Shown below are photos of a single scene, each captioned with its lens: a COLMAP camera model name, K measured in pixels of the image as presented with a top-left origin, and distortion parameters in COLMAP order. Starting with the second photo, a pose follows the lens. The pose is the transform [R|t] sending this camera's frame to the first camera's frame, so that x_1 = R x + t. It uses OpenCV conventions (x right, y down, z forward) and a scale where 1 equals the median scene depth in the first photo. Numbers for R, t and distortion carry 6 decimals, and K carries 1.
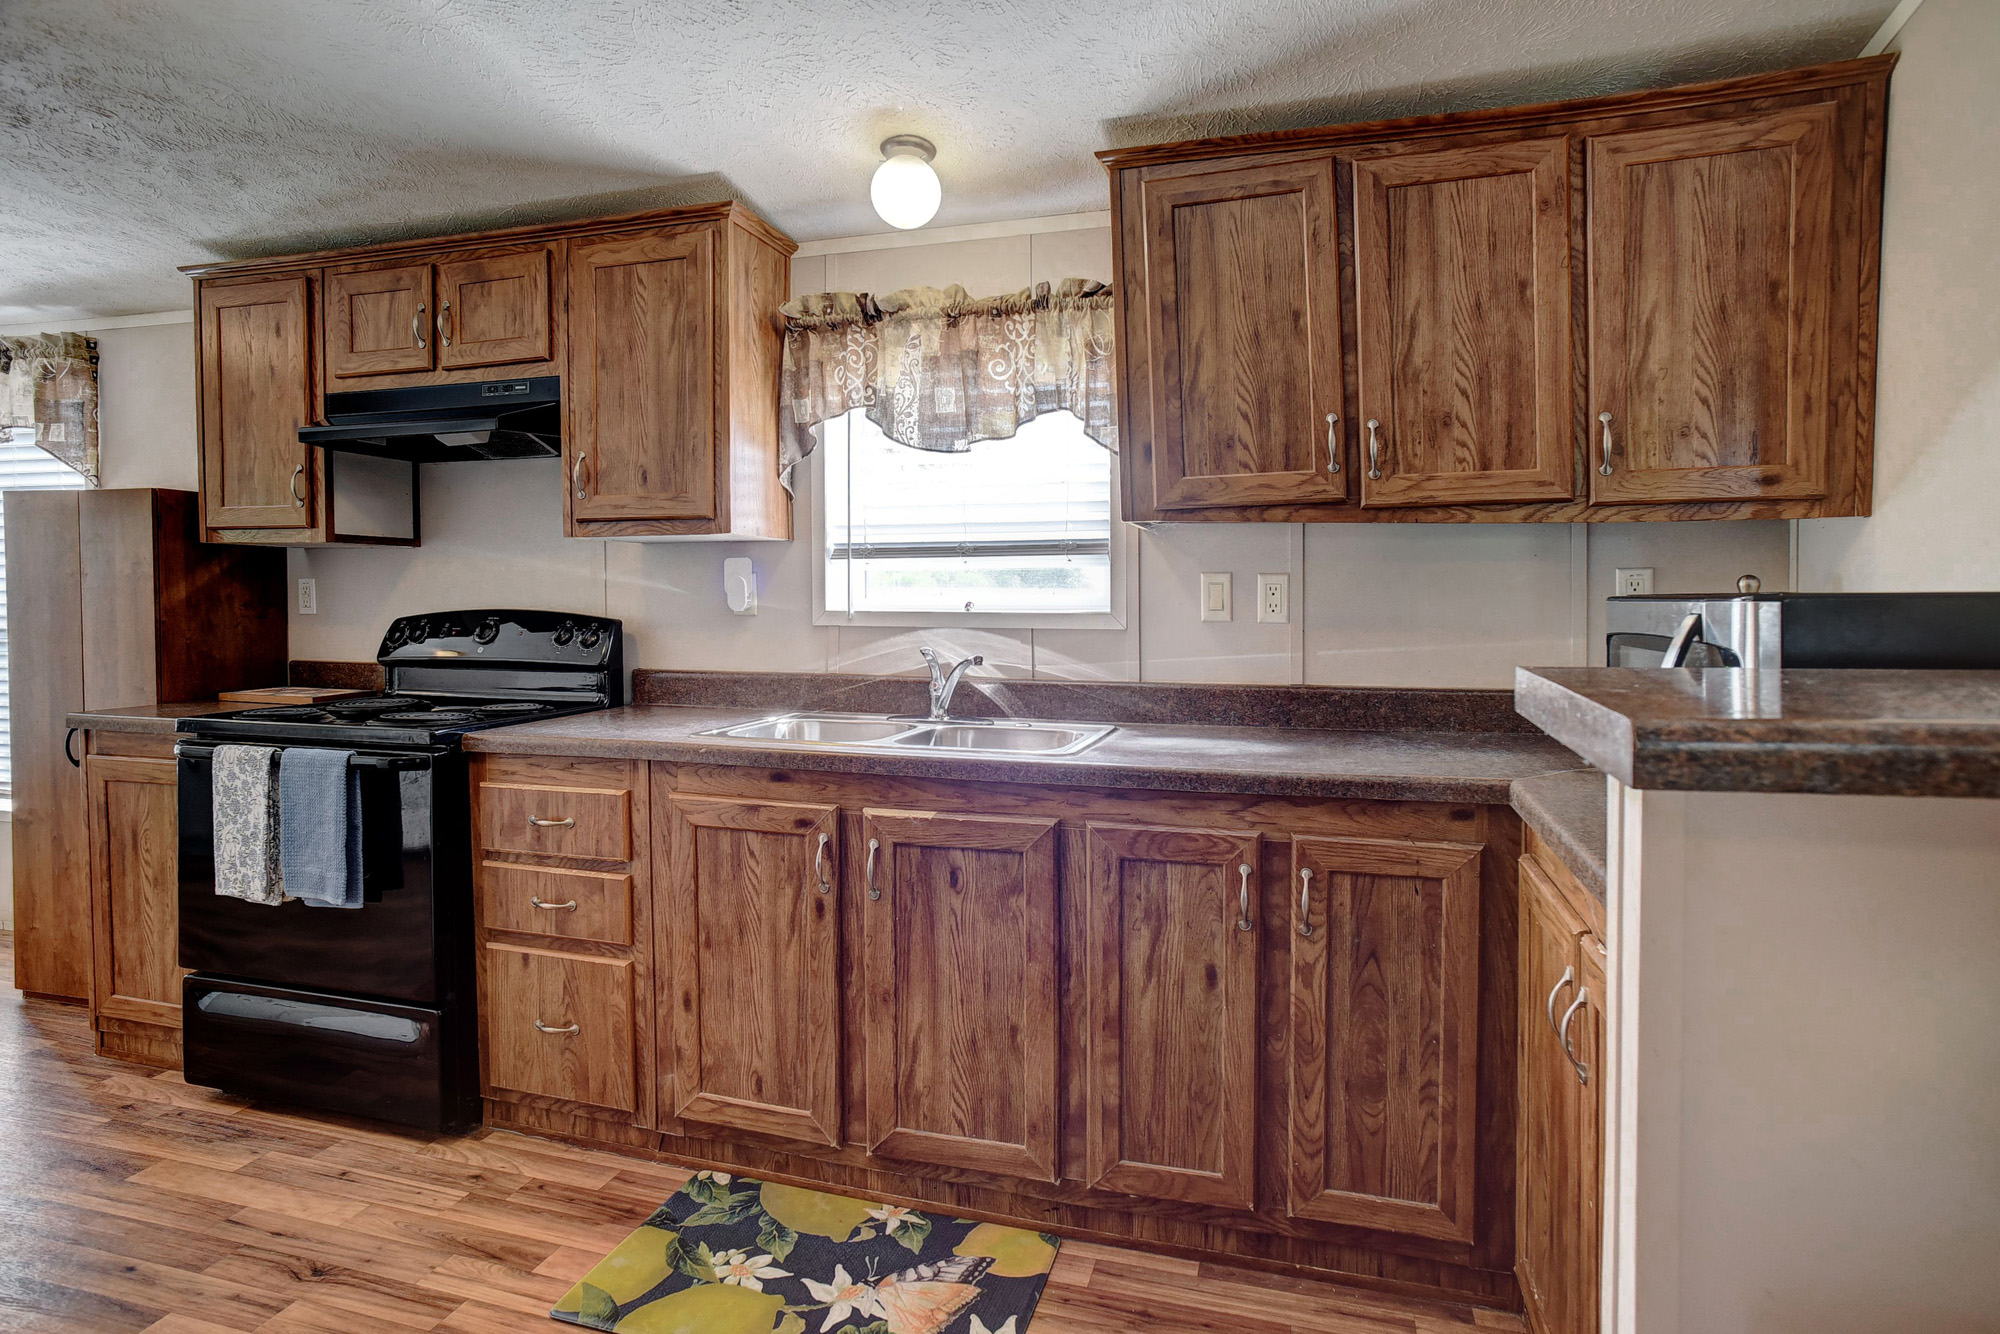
lens RADIAL K [[1059.6, 0, 1002.8], [0, 1059.6, 612.4], [0, 0, 1]] dist [-0.062291, 0.042119]
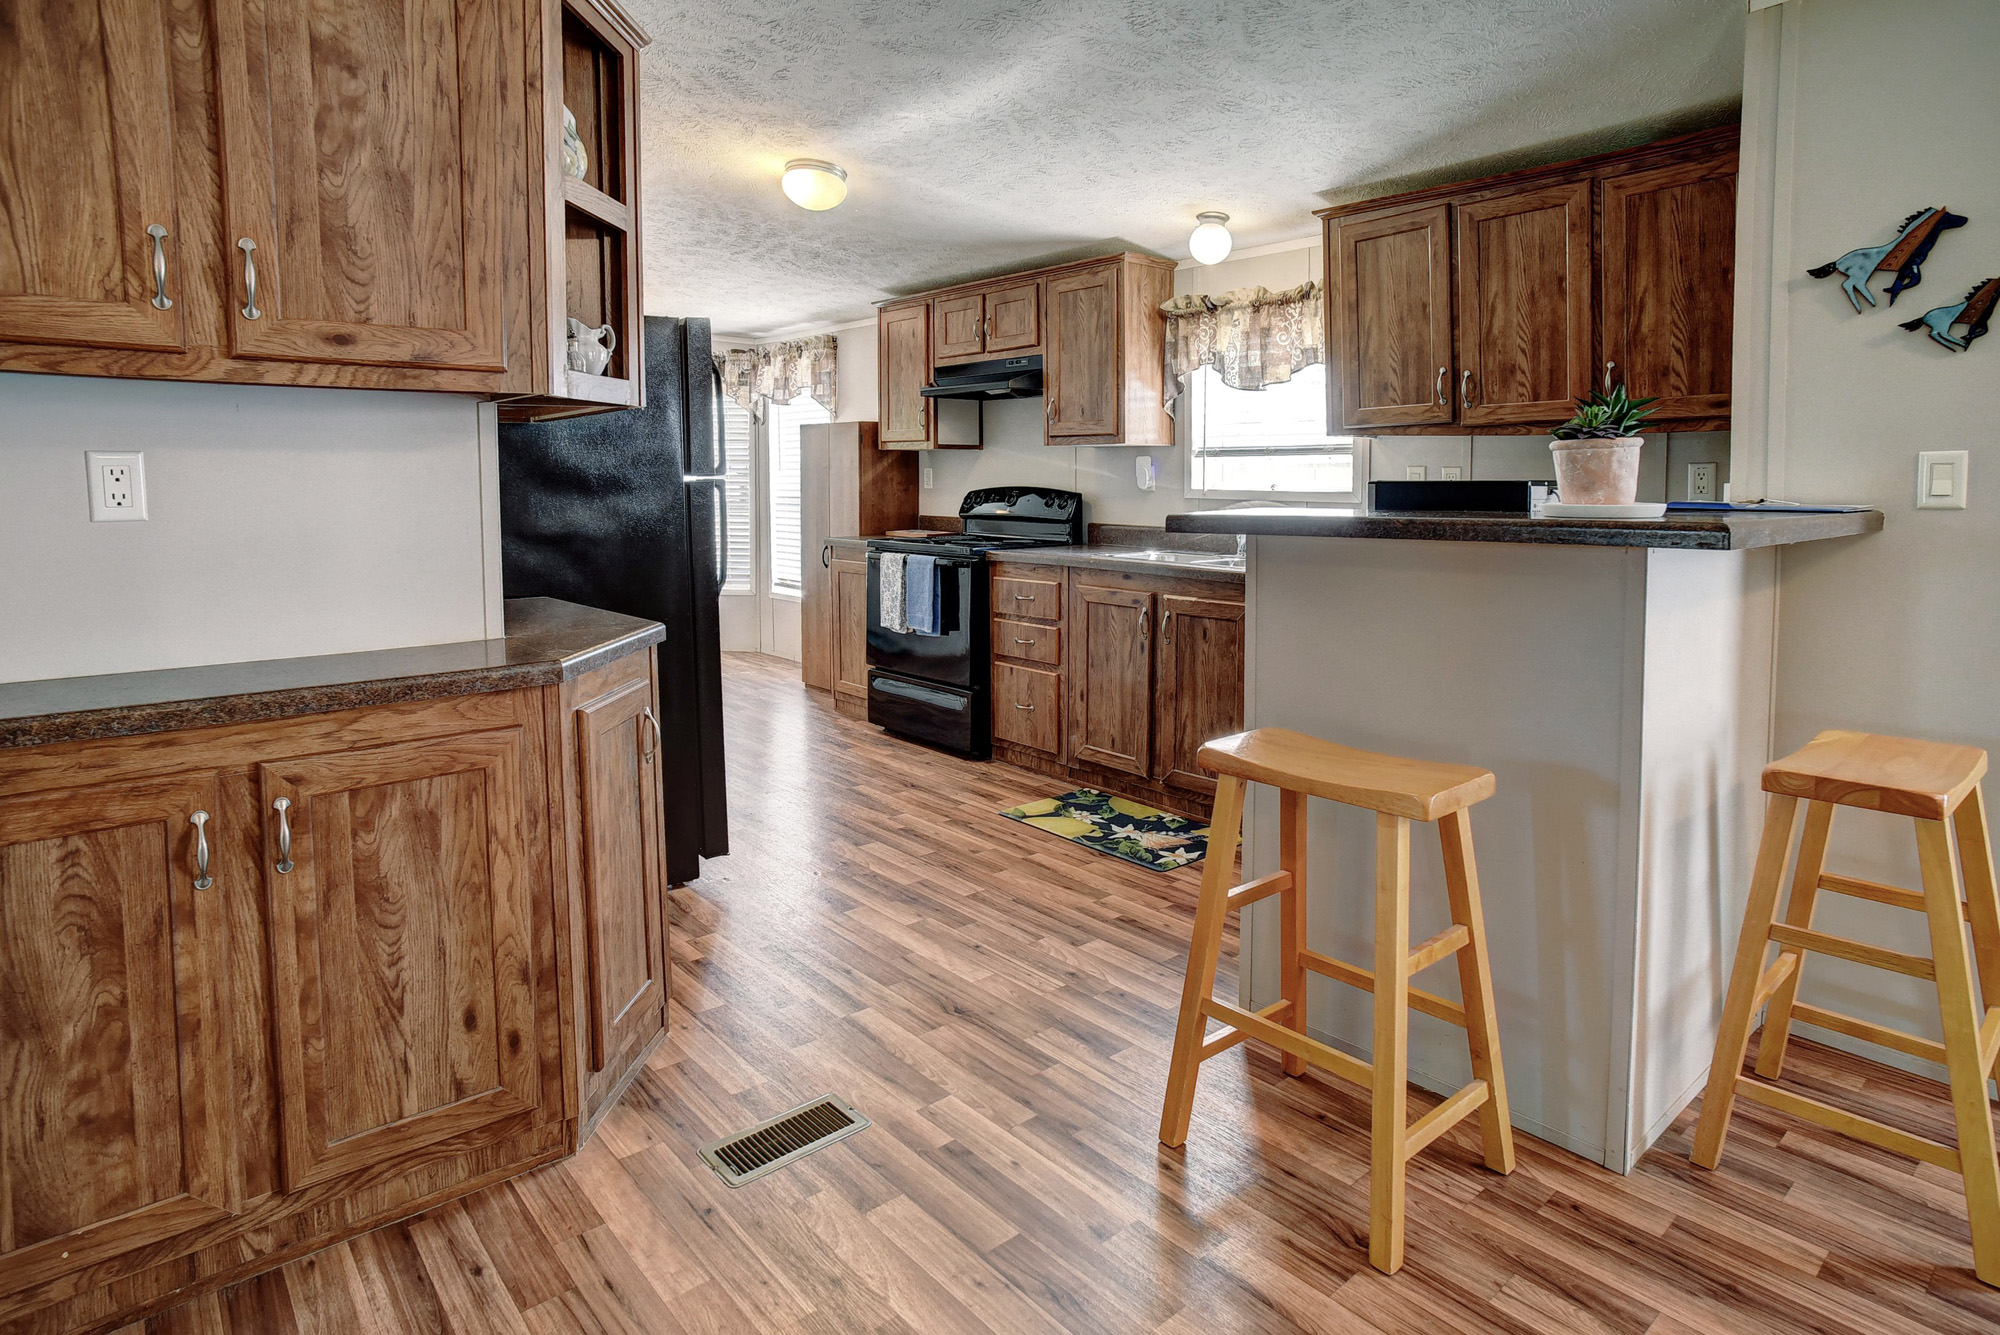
lens RADIAL K [[1093.5, 0, 1001.9], [0, 1093.5, 517.5], [0, 0, 1]] dist [-0.121565, 0.128717]
pose [[0.847951, 0.022790, -0.529584, 0.526460], [-0.013479, 0.999679, 0.021439, 0.011245], [0.529903, -0.011041, 0.847986, -0.633822]]
